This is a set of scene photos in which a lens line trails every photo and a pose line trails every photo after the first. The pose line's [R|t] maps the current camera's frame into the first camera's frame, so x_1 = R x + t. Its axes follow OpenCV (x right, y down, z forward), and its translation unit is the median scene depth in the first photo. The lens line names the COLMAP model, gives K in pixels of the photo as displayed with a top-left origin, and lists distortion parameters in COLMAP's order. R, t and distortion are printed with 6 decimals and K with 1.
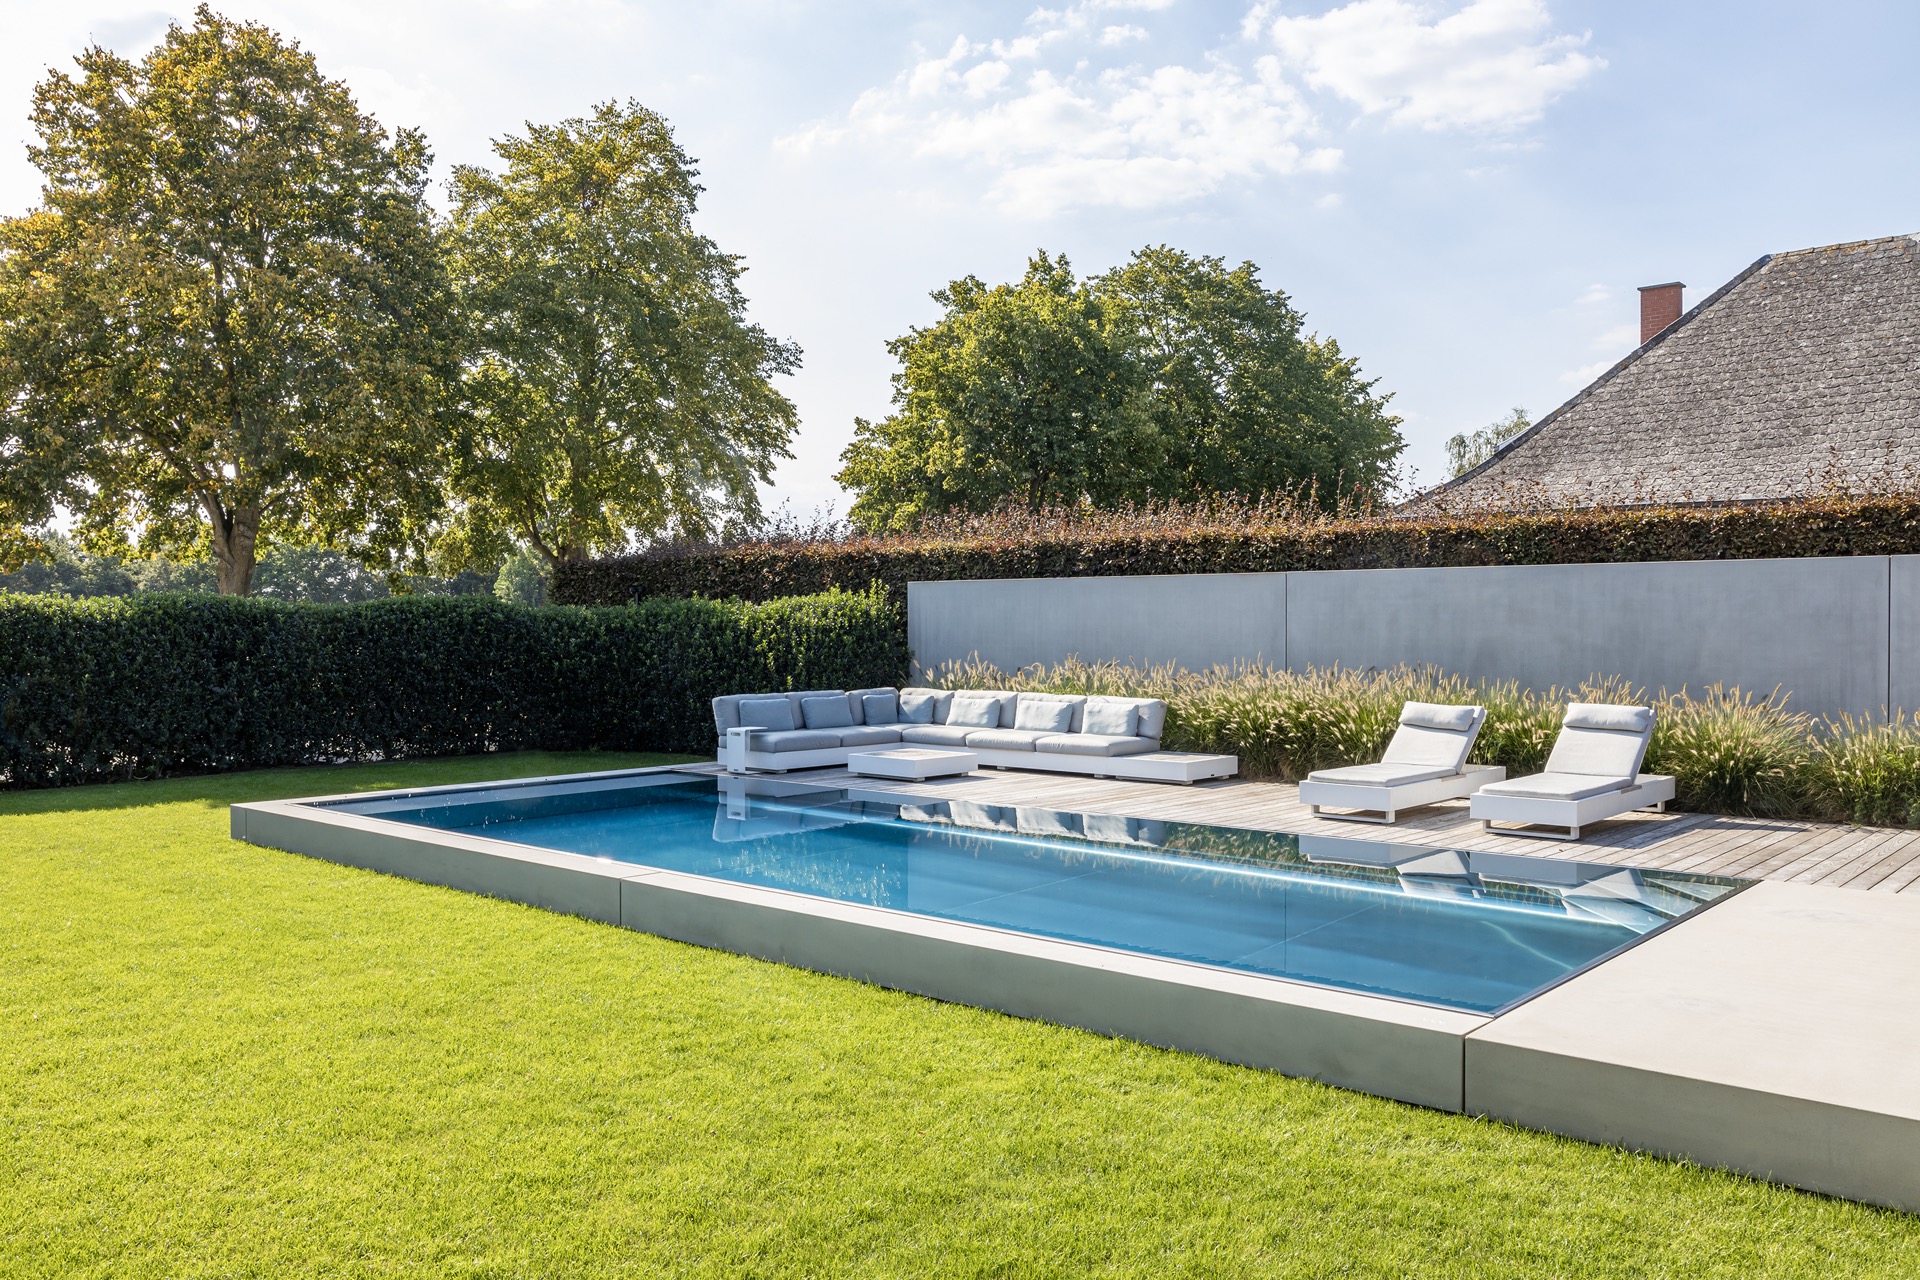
lens RADIAL K [[1493.5, 0, 955.1], [0, 1493.5, 643.2], [0, 0, 1]] dist [-0.017107, 0.022766]
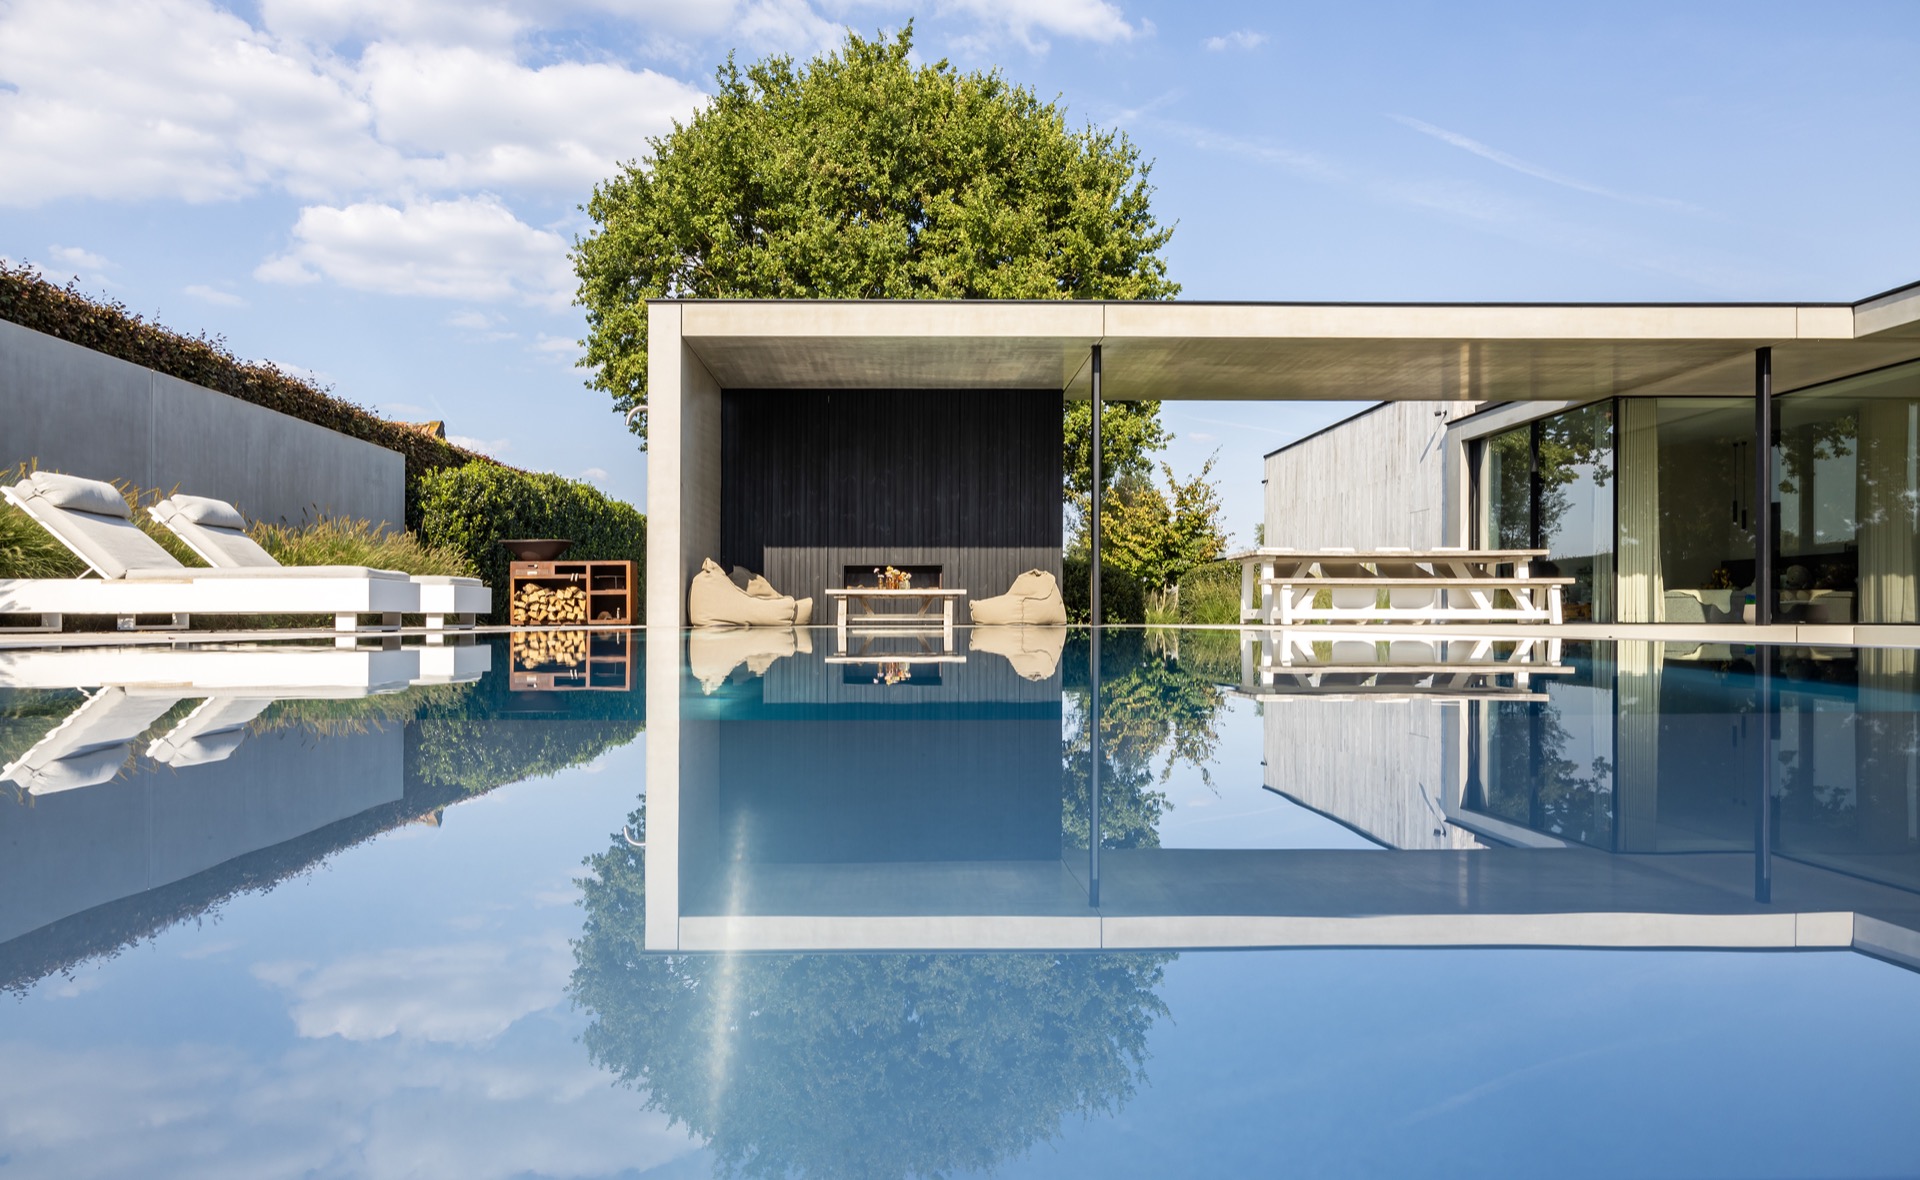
lens RADIAL K [[1287.1, 0, 908.5], [0, 1287.1, 631.1], [0, 0, 1]] dist [-0.012133, 0.000422]
pose [[-0.663915, -0.006225, 0.747782, -0.212596], [0.012601, 0.999730, 0.019510, 0.062174], [-0.747702, 0.022376, -0.663658, 0.697092]]
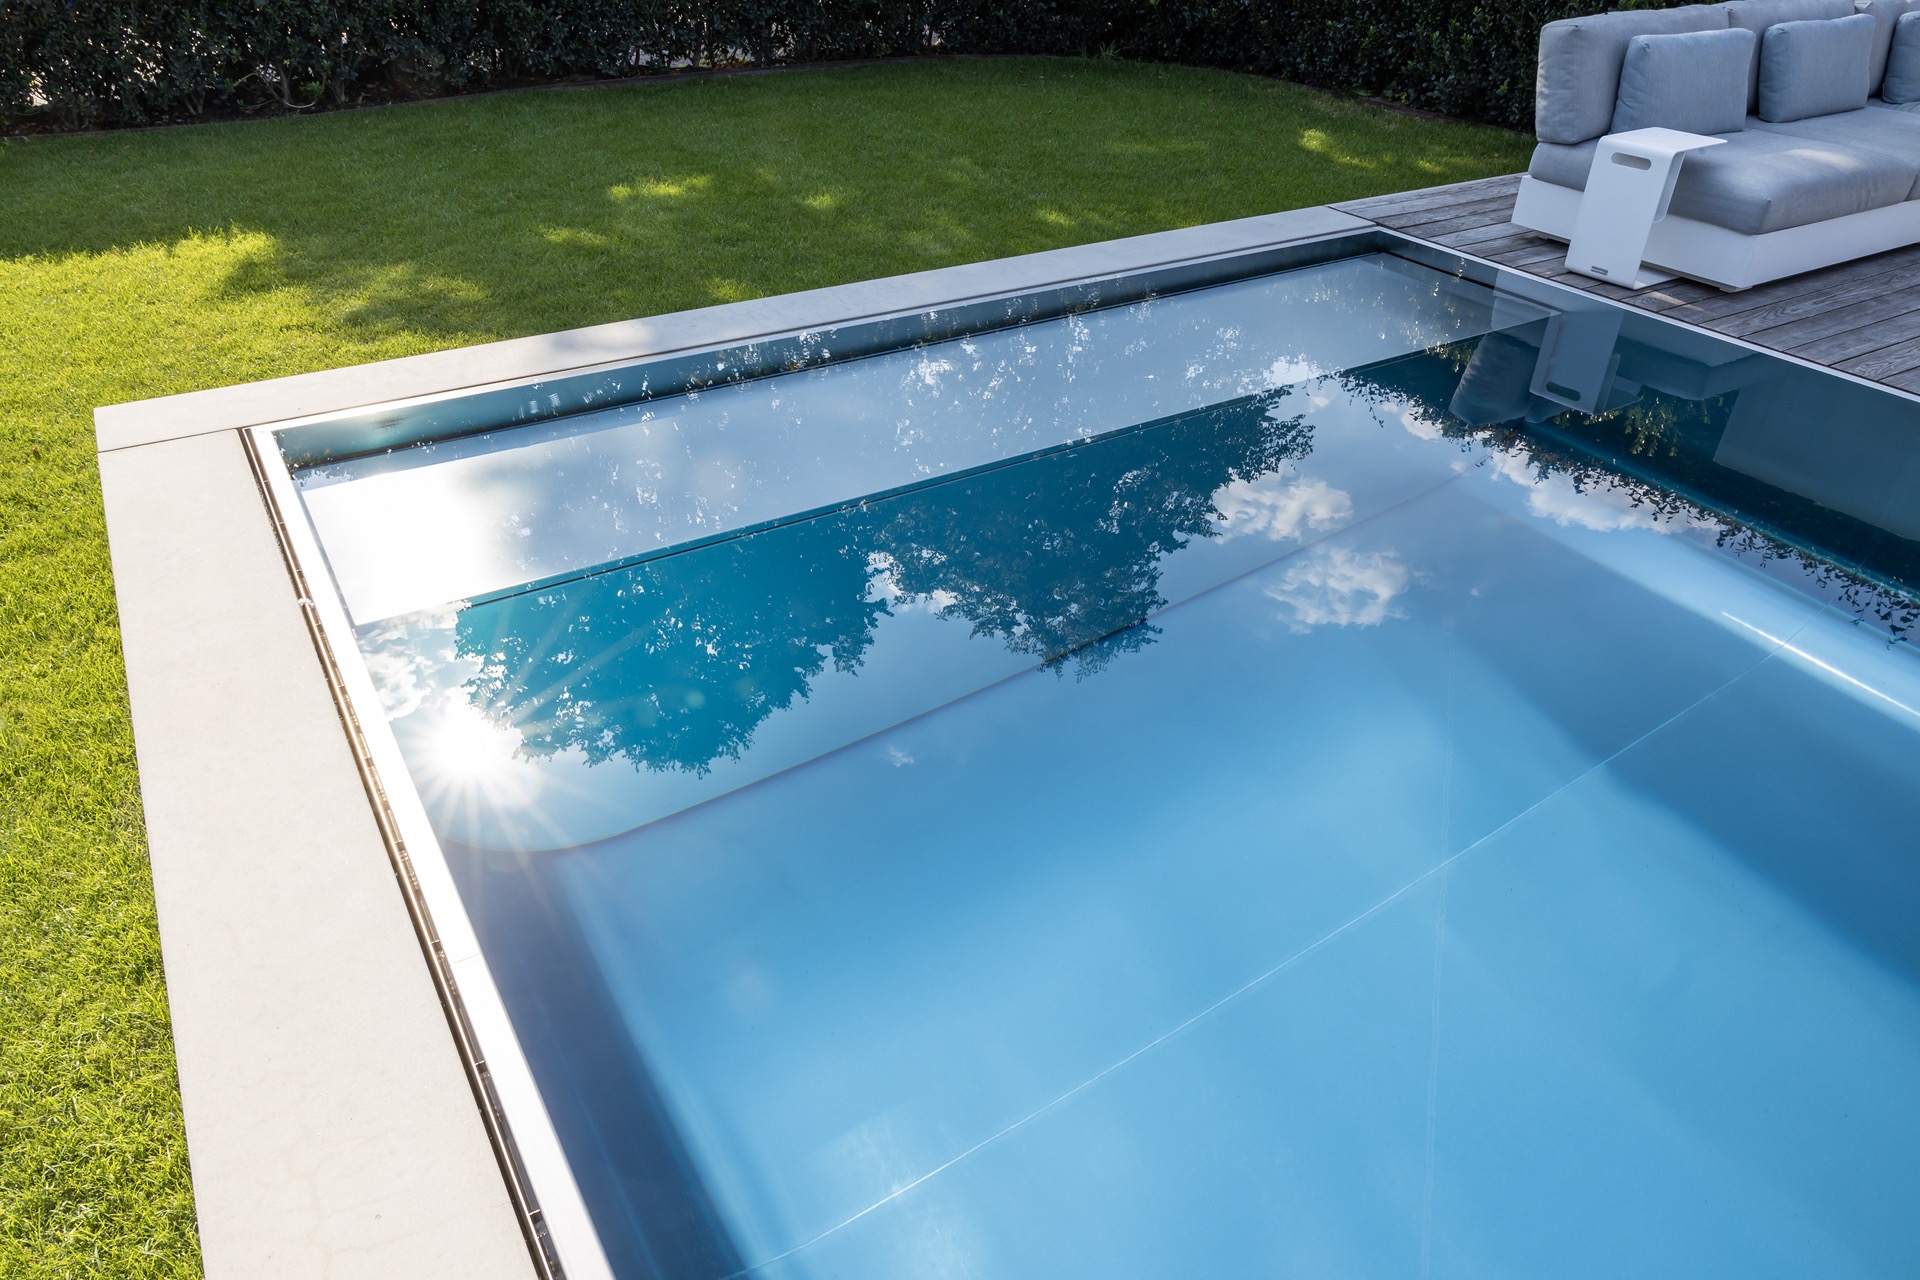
lens RADIAL K [[1281.1, 0, 944.1], [0, 1281.1, 619.6], [0, 0, 1]] dist [0.001439, -0.002466]
pose [[0.952759, 0.176785, -0.246977, -0.151729], [-0.023841, 0.854172, 0.519443, 0.003949], [0.302790, -0.489016, 0.818035, 0.506669]]
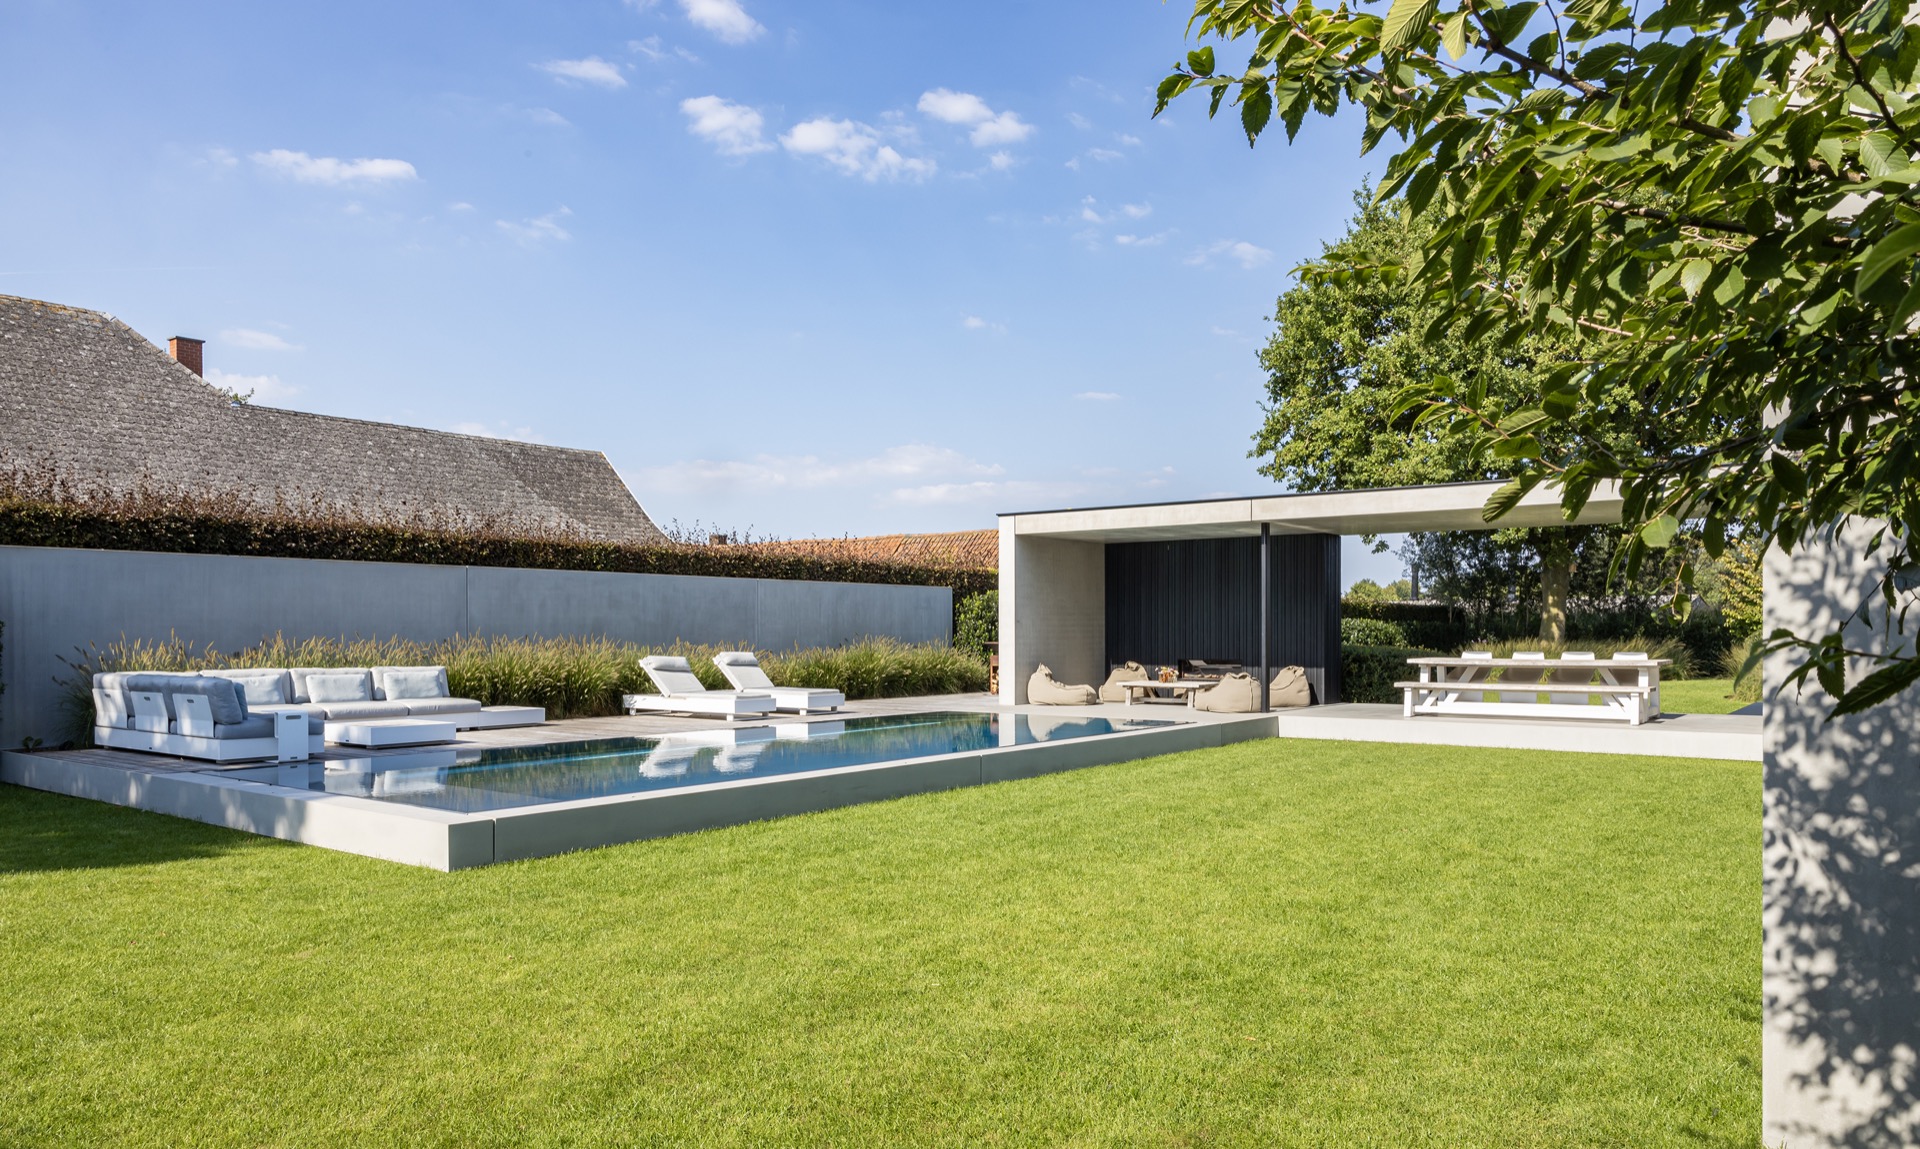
lens RADIAL K [[1276.6, 0, 945.5], [0, 1276.6, 641.0], [0, 0, 1]] dist [0.011333, -0.000630]
pose [[-0.061520, -0.005334, 0.998092, -0.693459], [0.014244, 0.999879, 0.006221, 0.012529], [-0.998004, 0.014600, -0.061437, 0.494169]]
